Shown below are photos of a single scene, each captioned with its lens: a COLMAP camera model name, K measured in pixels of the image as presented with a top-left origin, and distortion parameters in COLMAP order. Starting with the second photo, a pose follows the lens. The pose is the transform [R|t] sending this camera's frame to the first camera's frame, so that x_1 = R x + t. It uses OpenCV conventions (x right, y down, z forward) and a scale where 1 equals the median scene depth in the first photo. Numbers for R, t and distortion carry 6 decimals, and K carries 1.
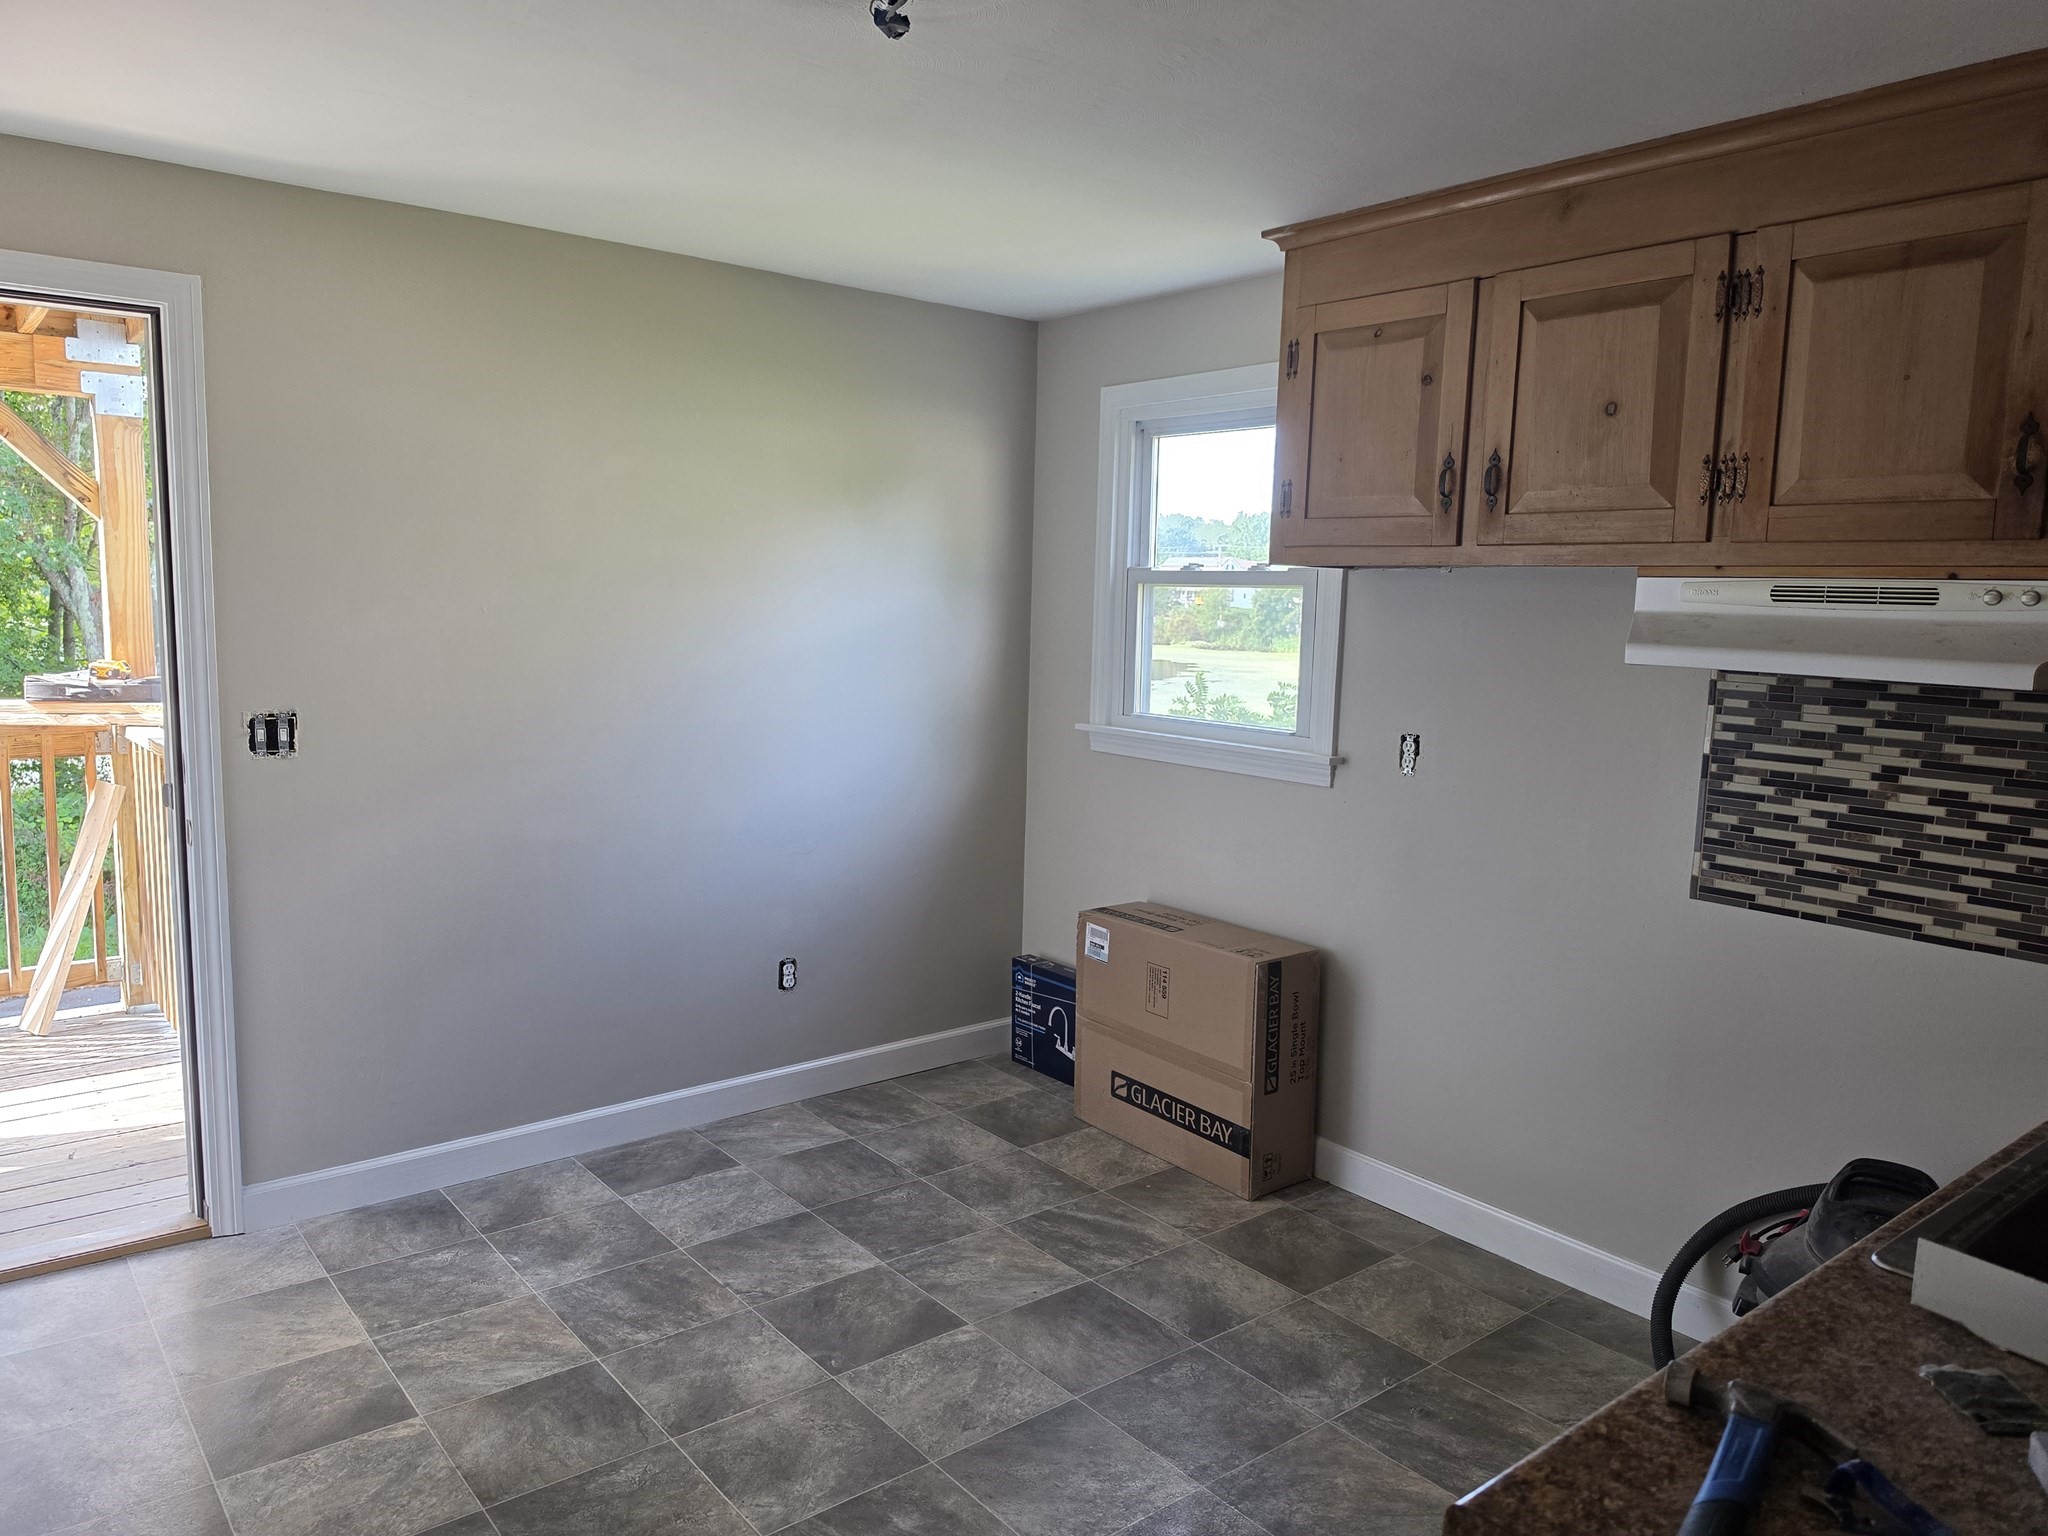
lens RADIAL K [[1404.6, 0, 1024.0], [0, 1404.6, 768.0], [0, 0, 1]] dist [-0.001003, -0.000851]
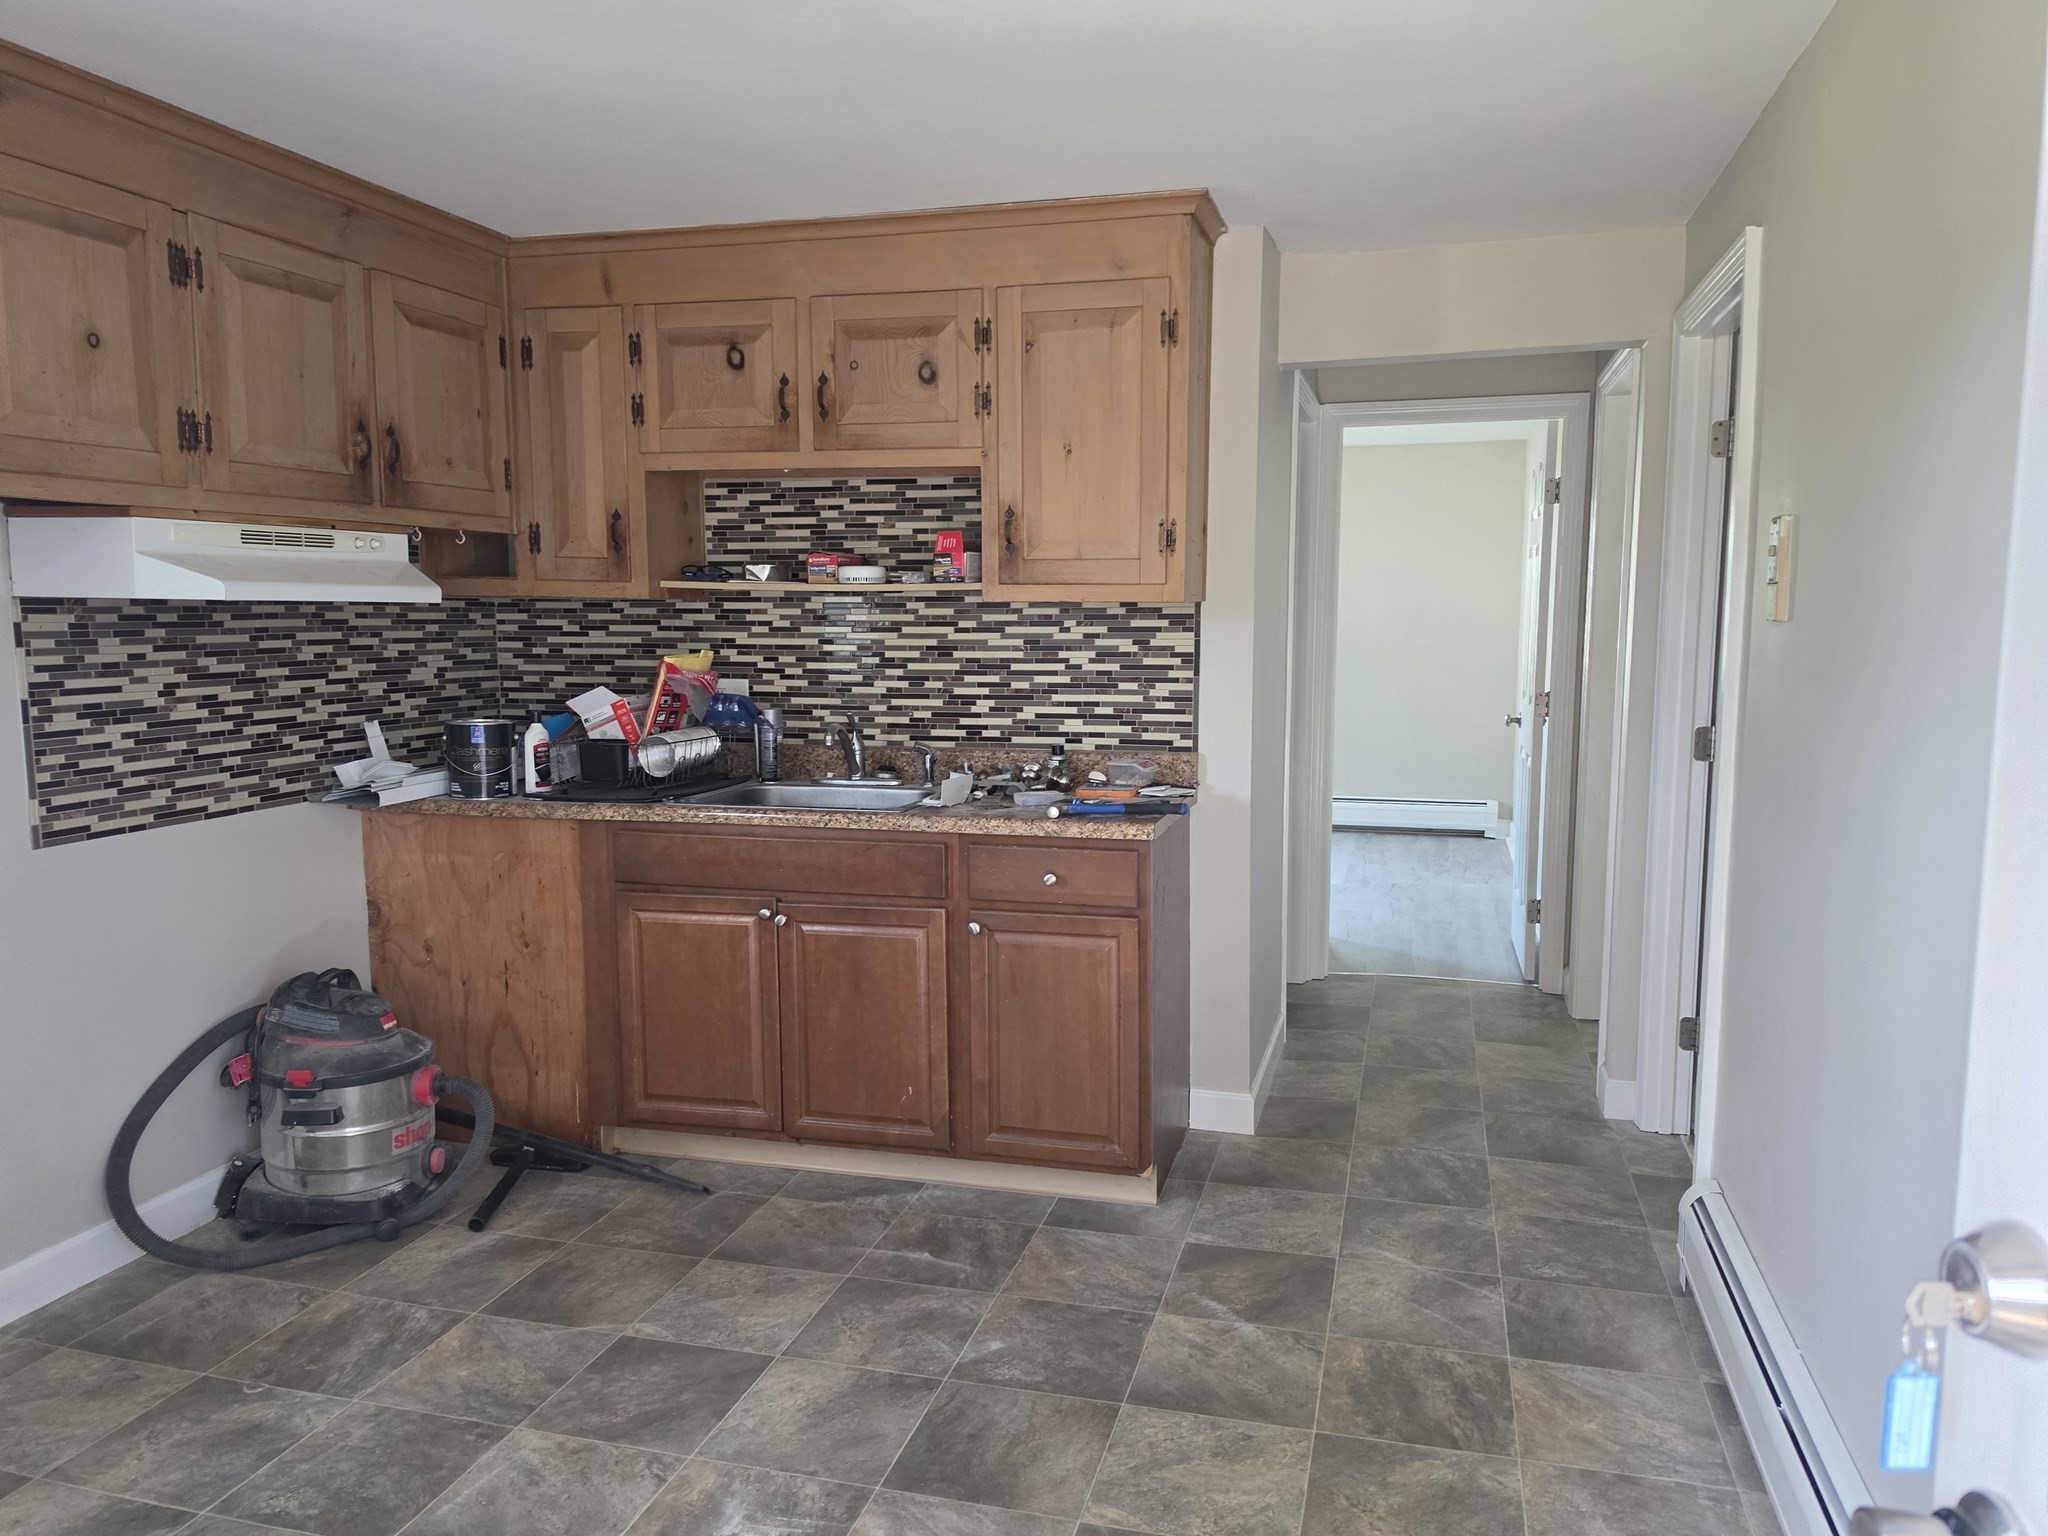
lens RADIAL K [[1441.8, 0, 1024.0], [0, 1441.8, 768.0], [0, 0, 1]] dist [0.007206, -0.003146]
pose [[-0.569788, -0.116135, 0.813545, -0.783427], [0.092900, 0.974515, 0.204180, -0.111341], [-0.816524, 0.191918, -0.544478, 1.065511]]
